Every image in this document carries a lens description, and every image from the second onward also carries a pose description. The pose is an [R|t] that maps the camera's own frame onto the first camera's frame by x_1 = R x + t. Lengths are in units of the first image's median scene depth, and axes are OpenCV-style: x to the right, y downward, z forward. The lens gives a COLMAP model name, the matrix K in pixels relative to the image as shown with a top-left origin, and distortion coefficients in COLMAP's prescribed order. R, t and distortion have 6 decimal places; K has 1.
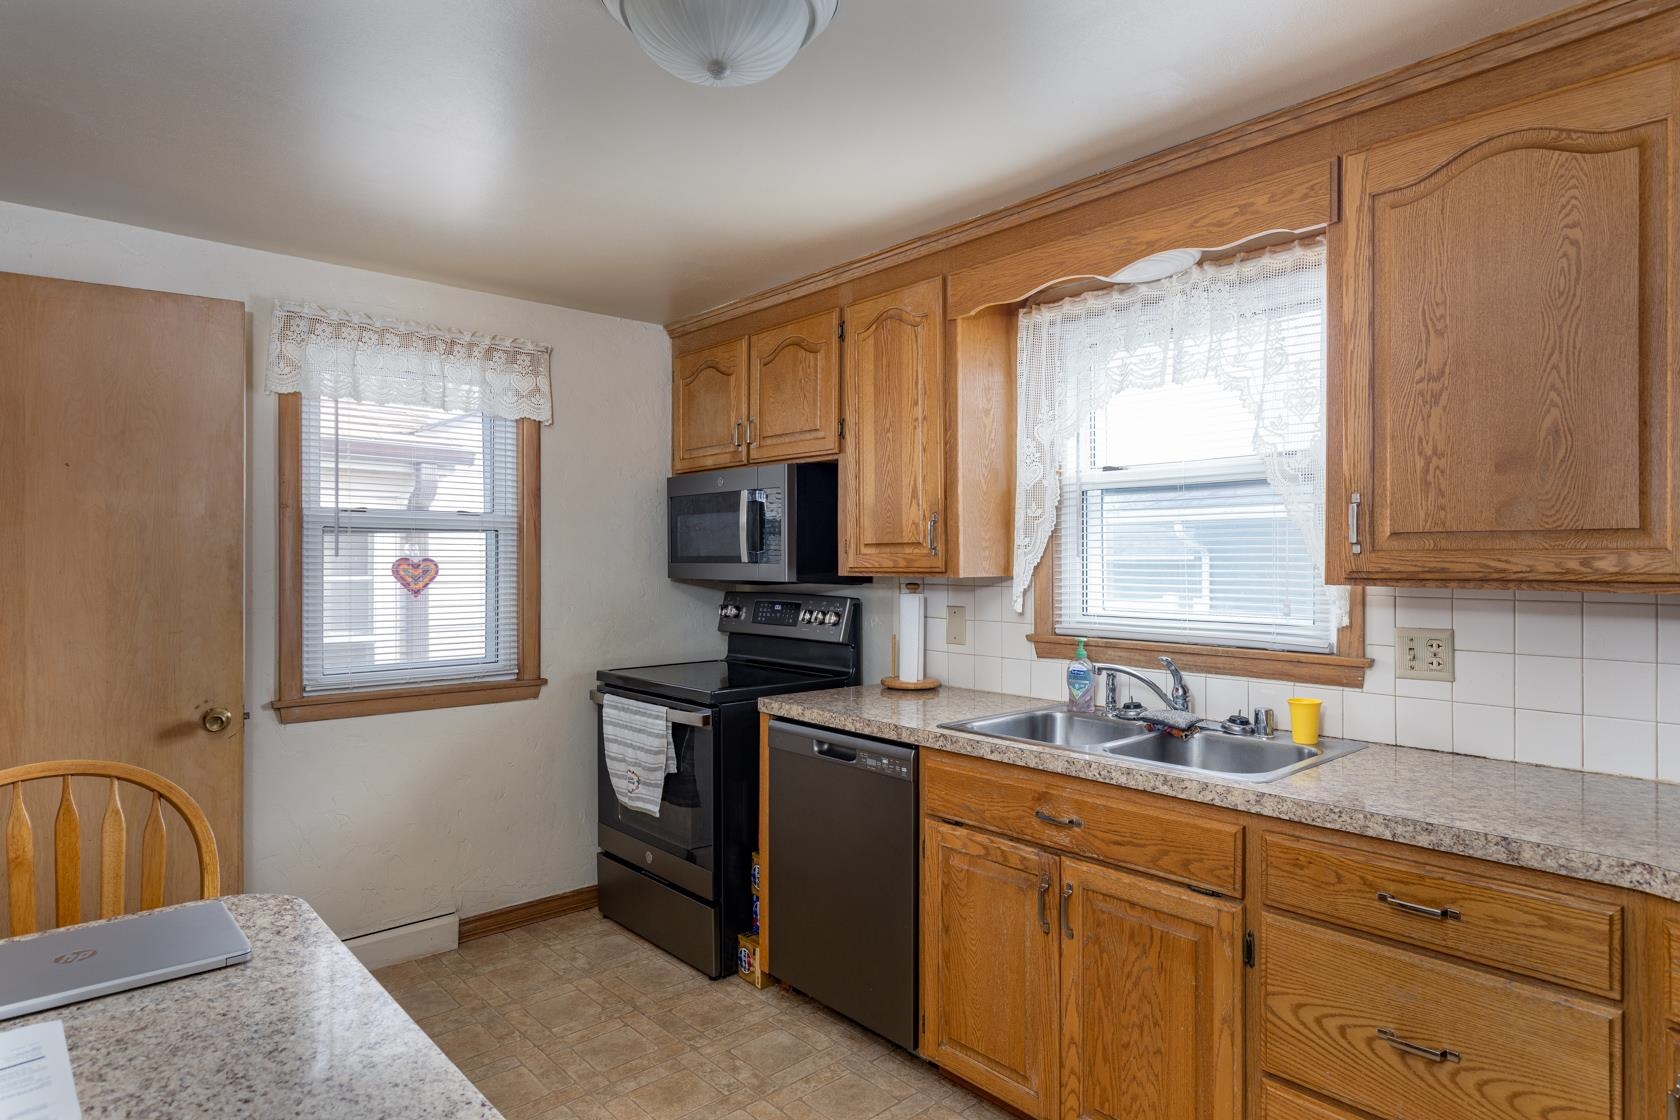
lens RADIAL K [[955.4, 0, 840.0], [0, 955.4, 560.0], [0, 0, 1]] dist [-0.002198, -0.000233]
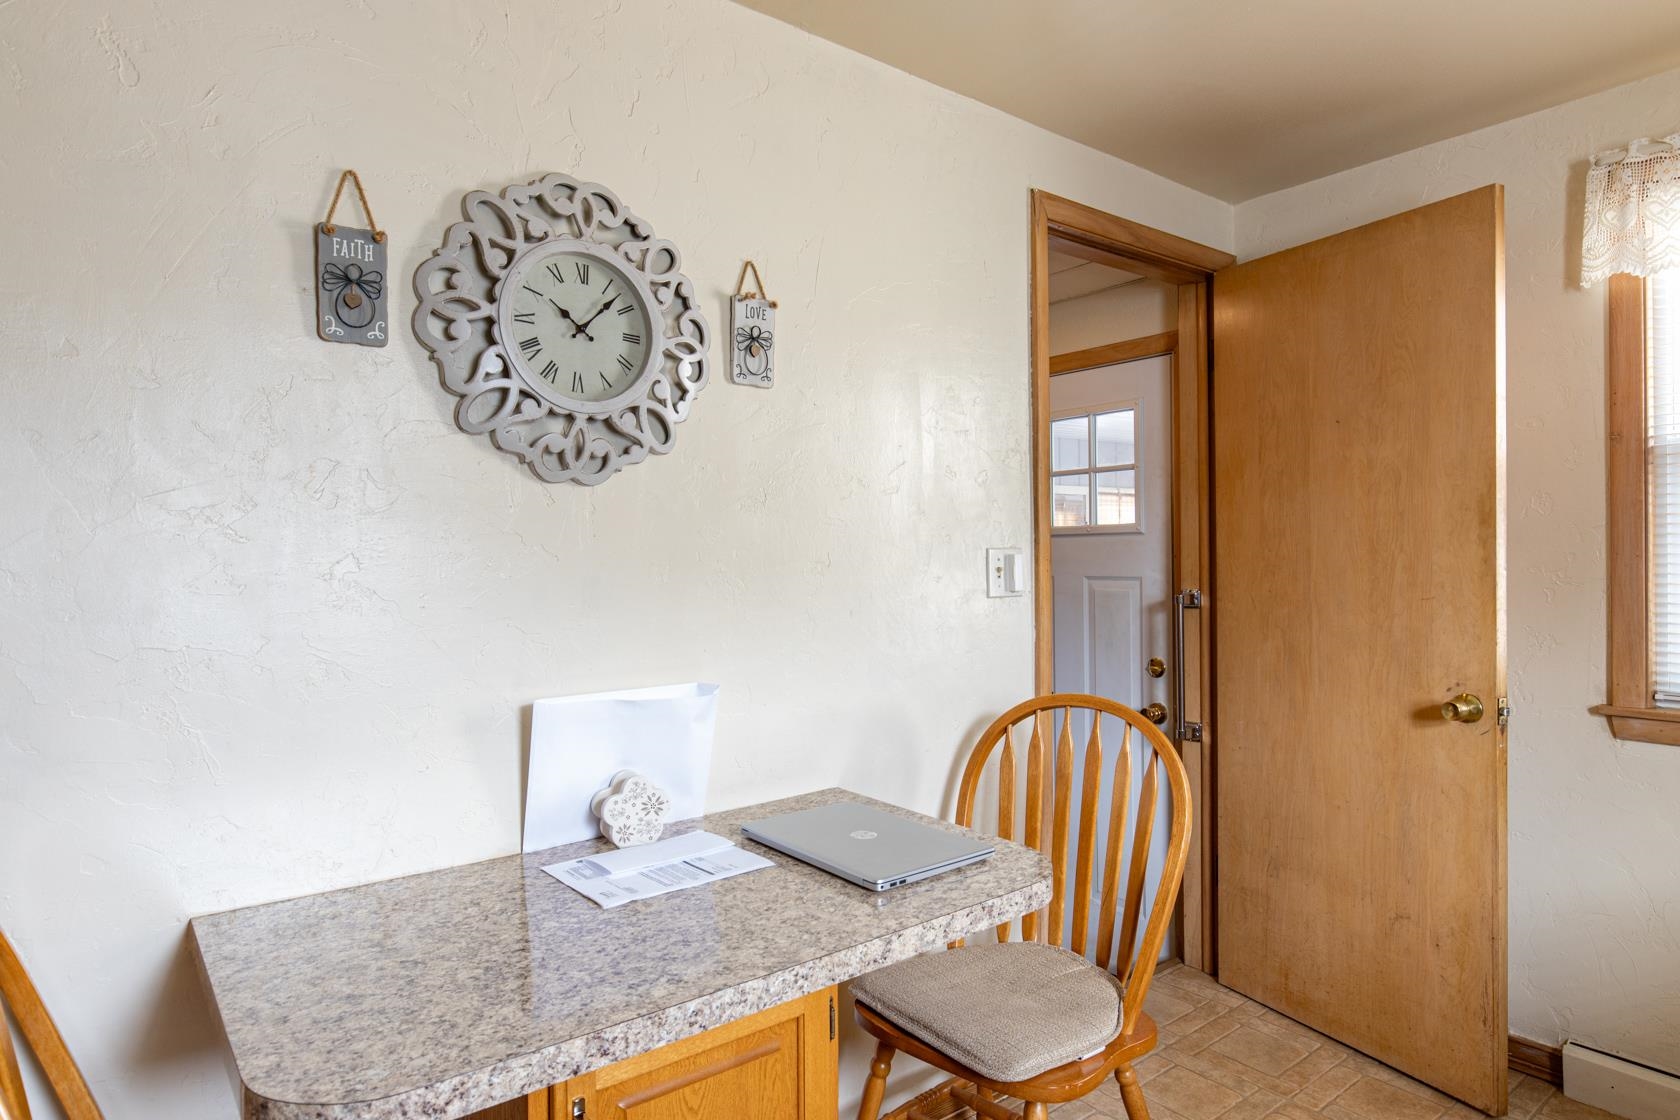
lens RADIAL K [[959.5, 0, 840.0], [0, 959.5, 560.0], [0, 0, 1]] dist [-0.001221, -0.000316]
pose [[-0.065582, 0.008225, -0.997813, 0.211556], [0.008041, 0.999938, 0.007714, 0.030596], [0.997815, -0.007518, -0.065644, 0.544077]]
